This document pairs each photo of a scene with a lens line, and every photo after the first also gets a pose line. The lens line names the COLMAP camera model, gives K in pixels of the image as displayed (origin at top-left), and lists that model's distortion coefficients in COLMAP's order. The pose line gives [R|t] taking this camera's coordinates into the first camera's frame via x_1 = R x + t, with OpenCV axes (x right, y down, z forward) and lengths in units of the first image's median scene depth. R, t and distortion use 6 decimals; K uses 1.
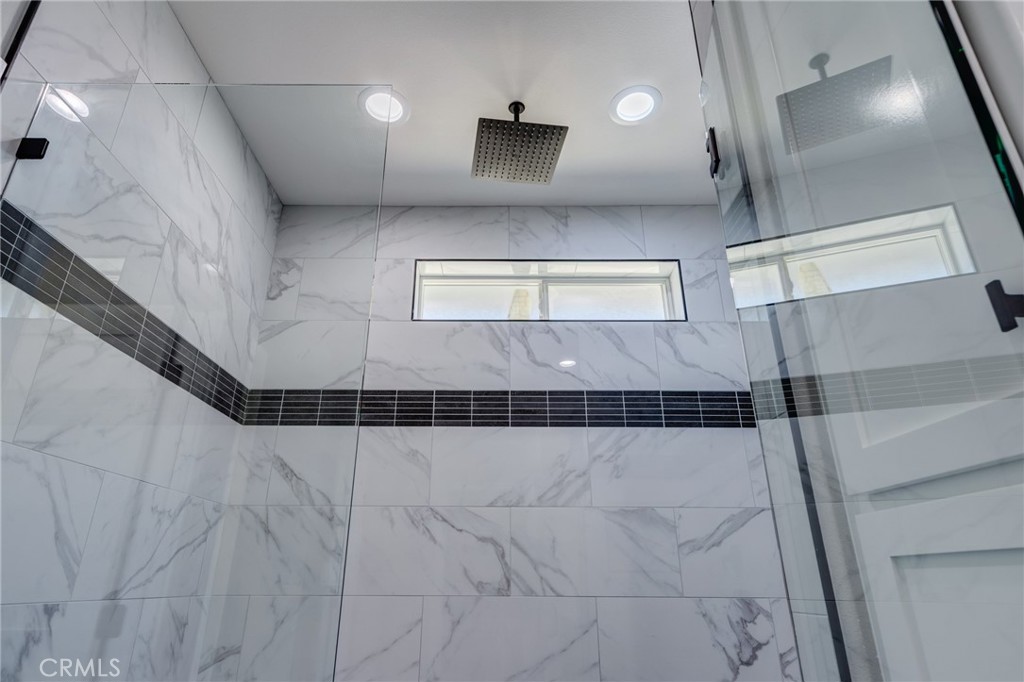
lens RADIAL K [[575.2, 0, 504.2], [0, 575.2, 349.1], [0, 0, 1]] dist [0.013069, 0.001028]
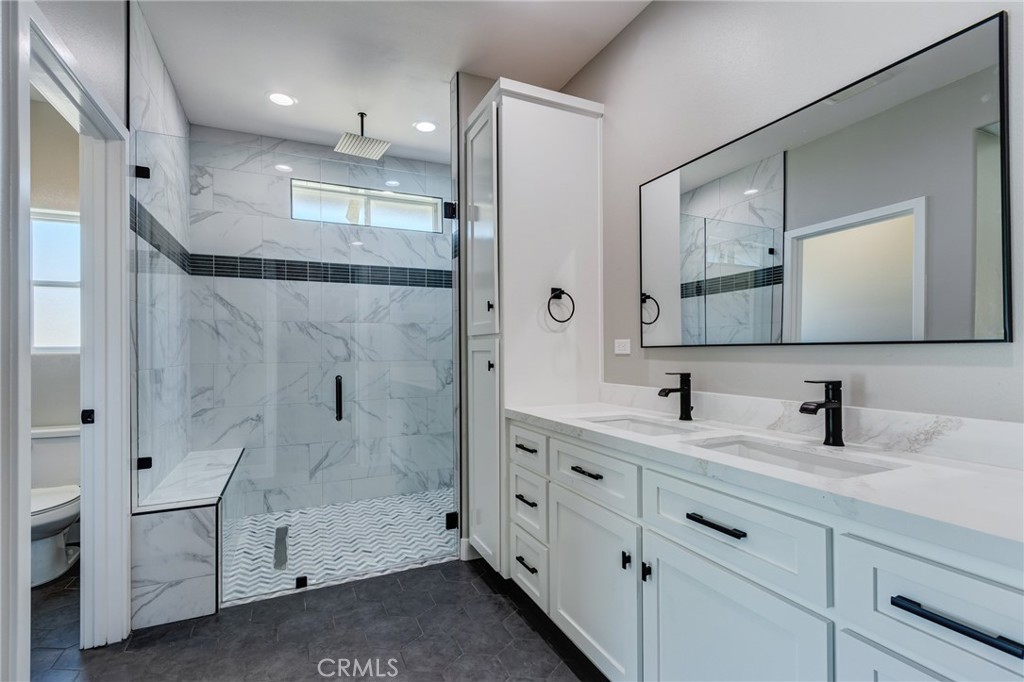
lens RADIAL K [[468.2, 0, 507.1], [0, 468.2, 340.6], [0, 0, 1]] dist [0.003035, 0.000191]
pose [[0.907750, -0.003040, 0.419500, -0.174599], [-0.147478, 0.933833, 0.325892, -0.283205], [-0.392734, -0.357695, 0.847239, -0.642574]]
